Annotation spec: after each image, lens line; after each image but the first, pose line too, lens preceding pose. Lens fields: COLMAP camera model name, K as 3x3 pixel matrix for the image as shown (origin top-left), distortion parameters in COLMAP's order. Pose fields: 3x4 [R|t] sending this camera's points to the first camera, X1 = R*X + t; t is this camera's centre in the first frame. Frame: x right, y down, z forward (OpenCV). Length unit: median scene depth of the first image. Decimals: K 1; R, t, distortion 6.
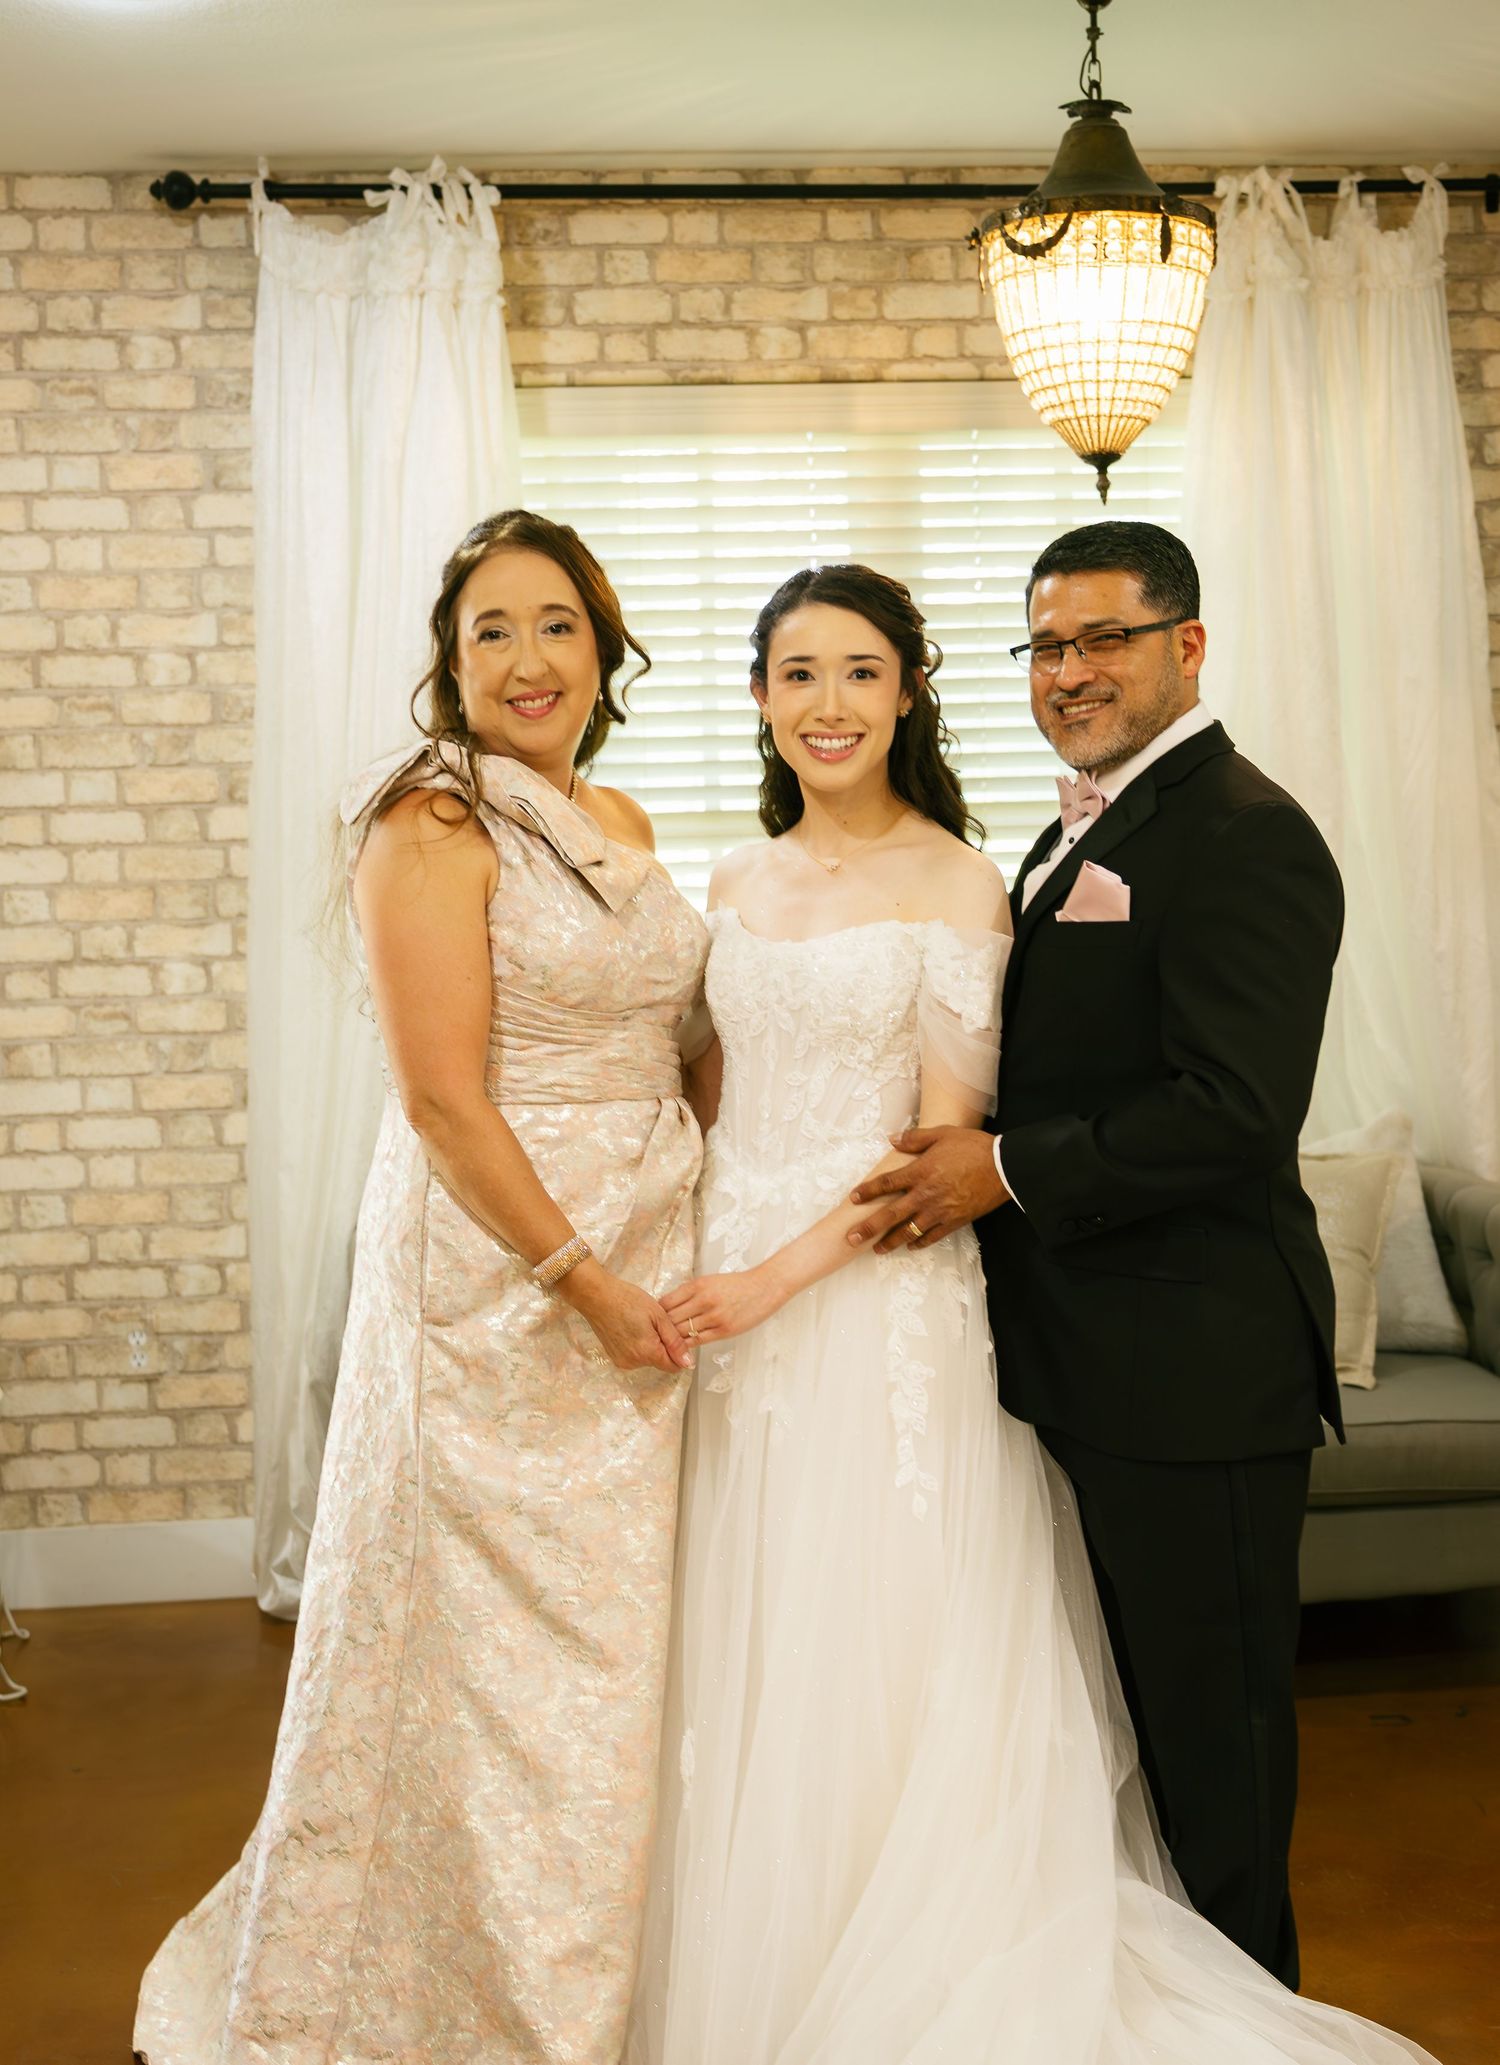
lens RADIAL K [[2754.5, 0, 749.5], [0, 2754.5, 1088.6], [0, 0, 1]] dist [0.000878, 0.002057]
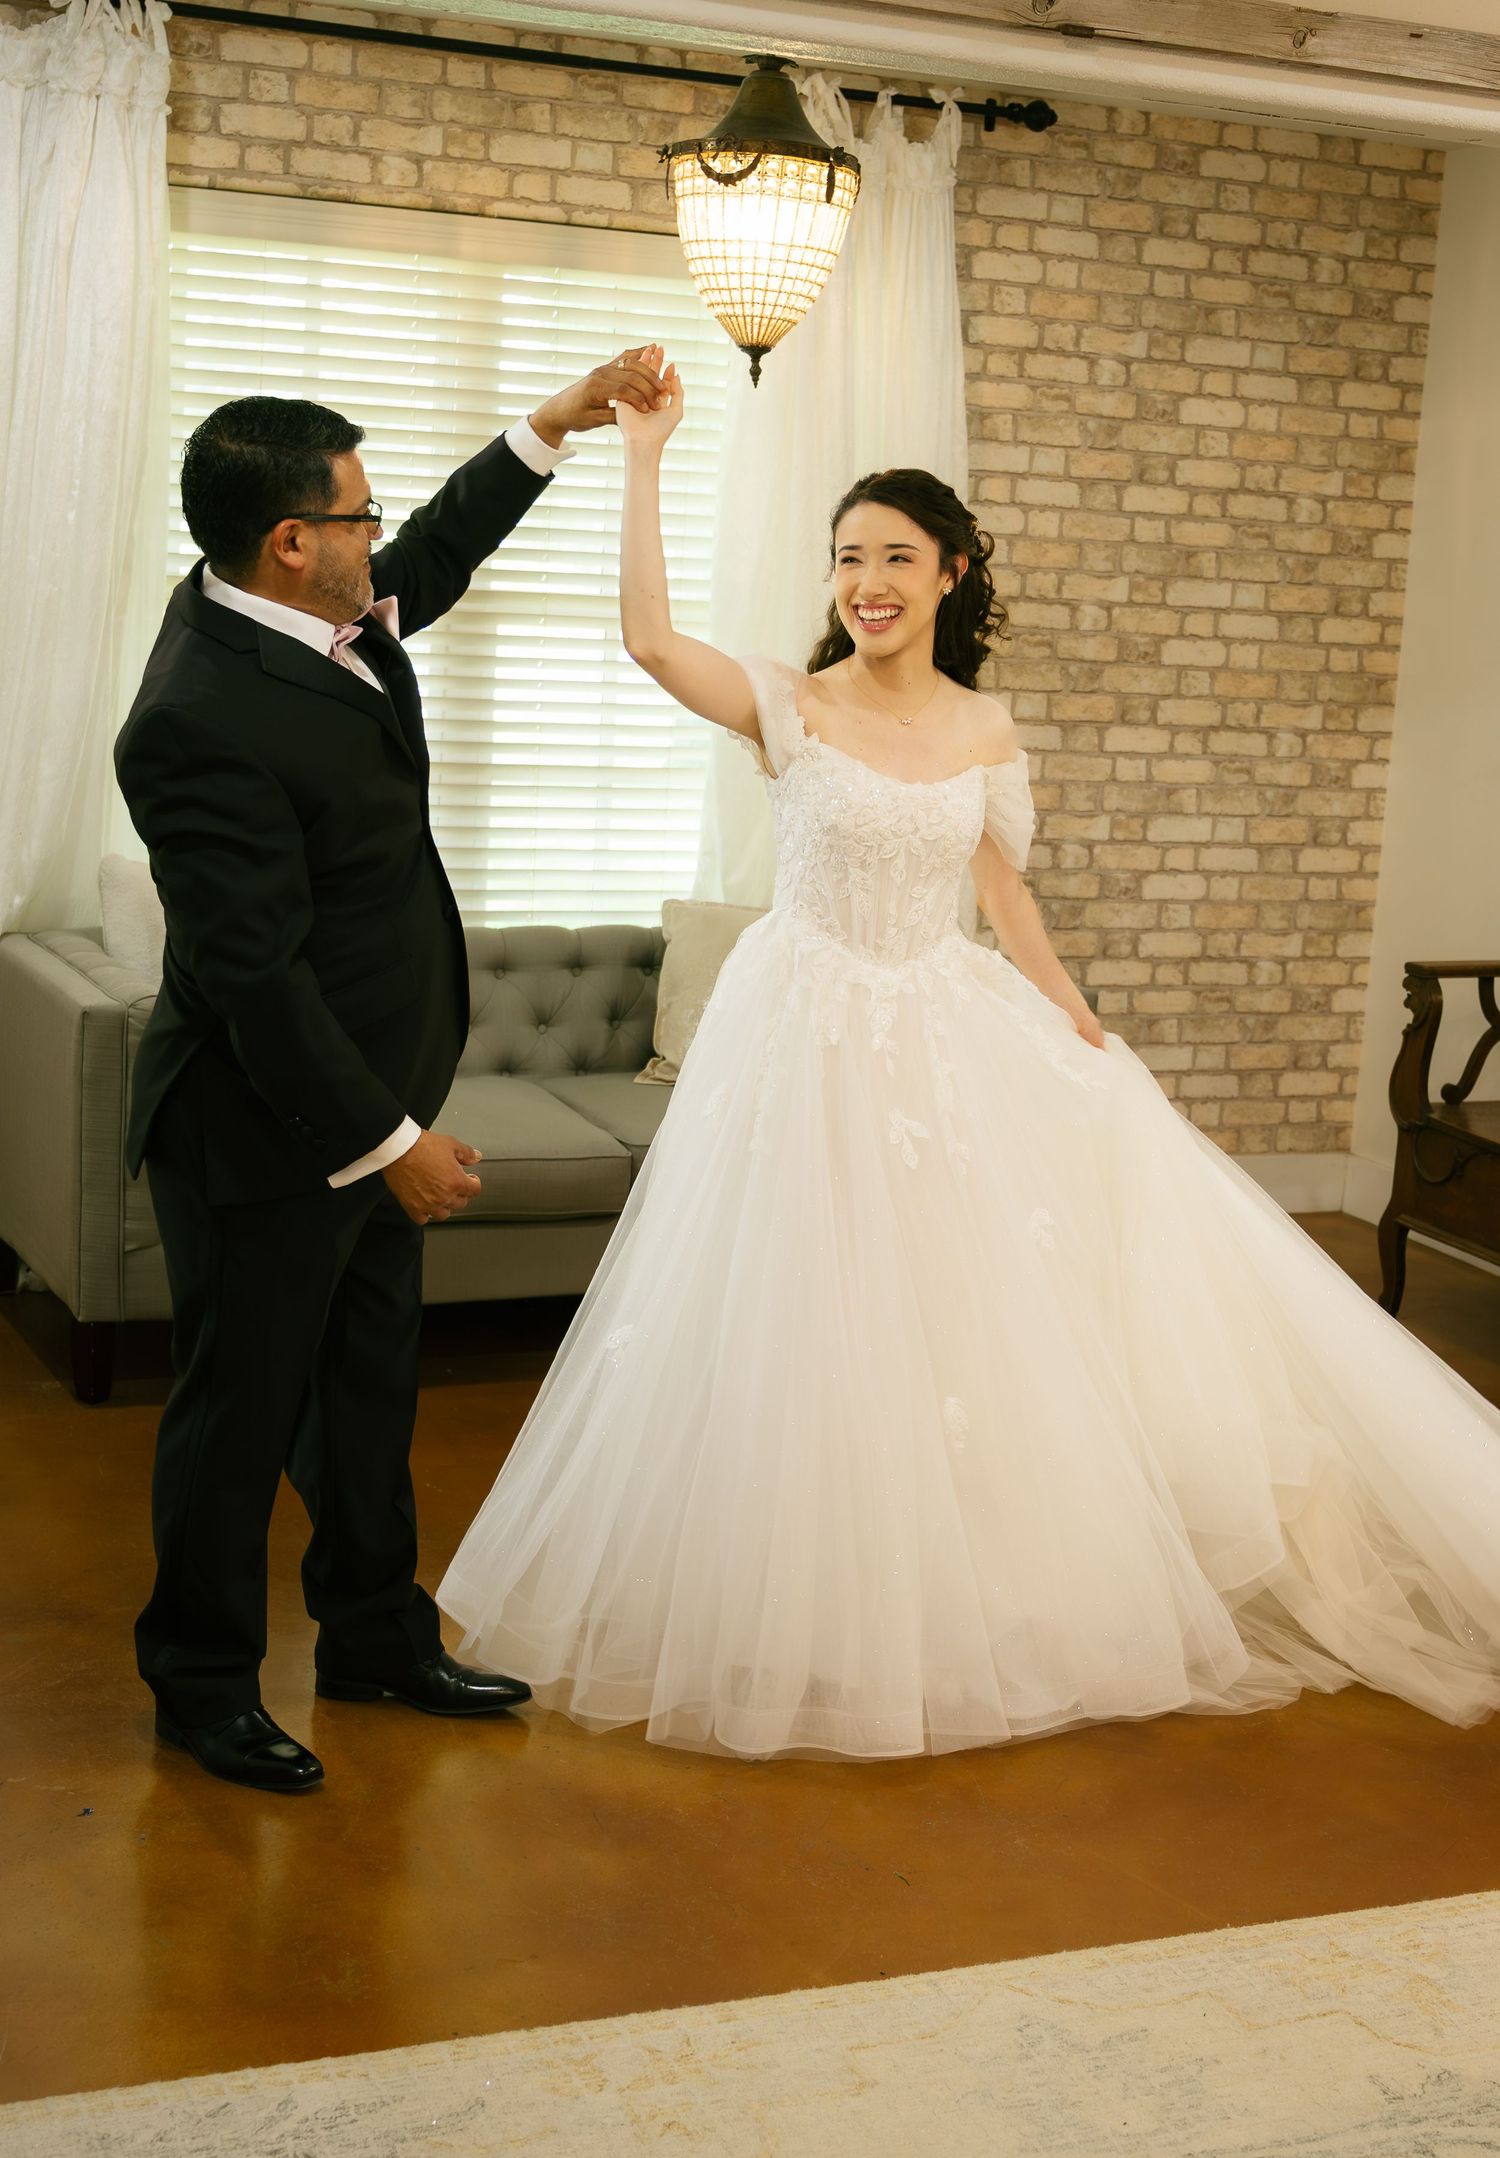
lens RADIAL K [[2919.1, 0, 749.2], [0, 2919.1, 989.3], [0, 0, 1]] dist [0.004525, 0.017236]
pose [[0.953573, 0.039750, 0.298529, -0.197509], [-0.058769, 0.996755, 0.055001, -0.011868], [-0.295374, -0.069992, 0.952815, -0.204480]]
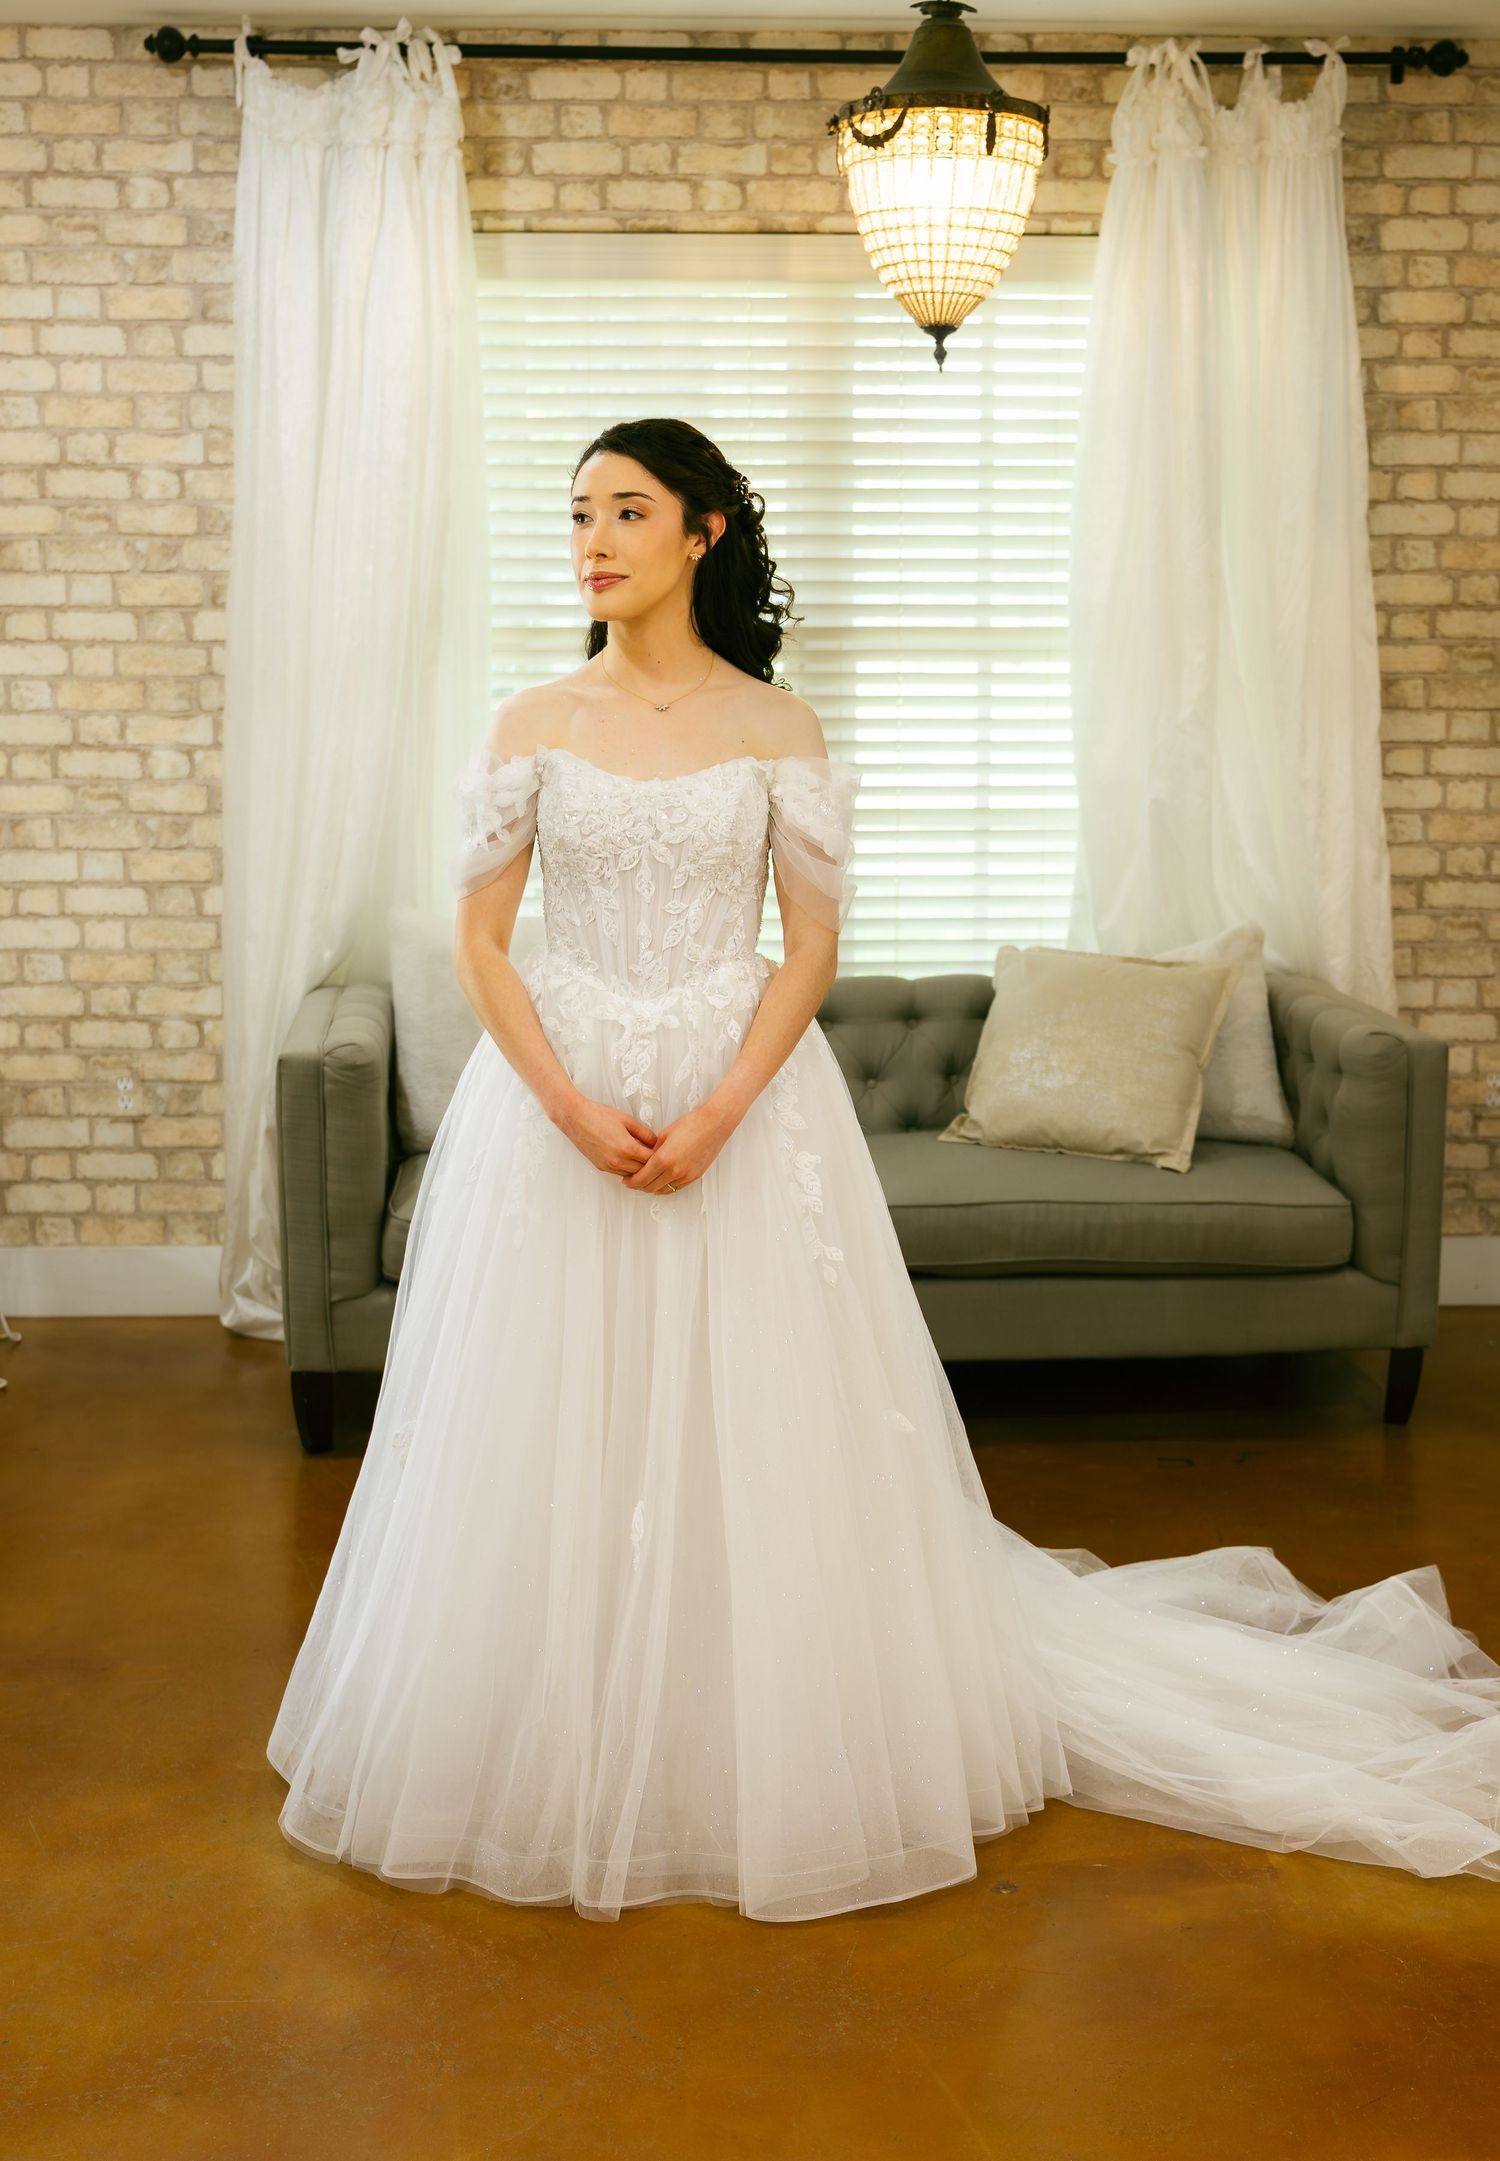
lens RADIAL K [[2731.4, 0, 750.0], [0, 2731.4, 1080.5], [0, 0, 1]] dist [0.007052, -0.008594]
pose [[0.997542, 0.040827, -0.056948, 0.099040], [-0.036286, 0.996244, 0.078617, -0.008015], [0.059944, -0.076358, 0.995277, -0.100325]]
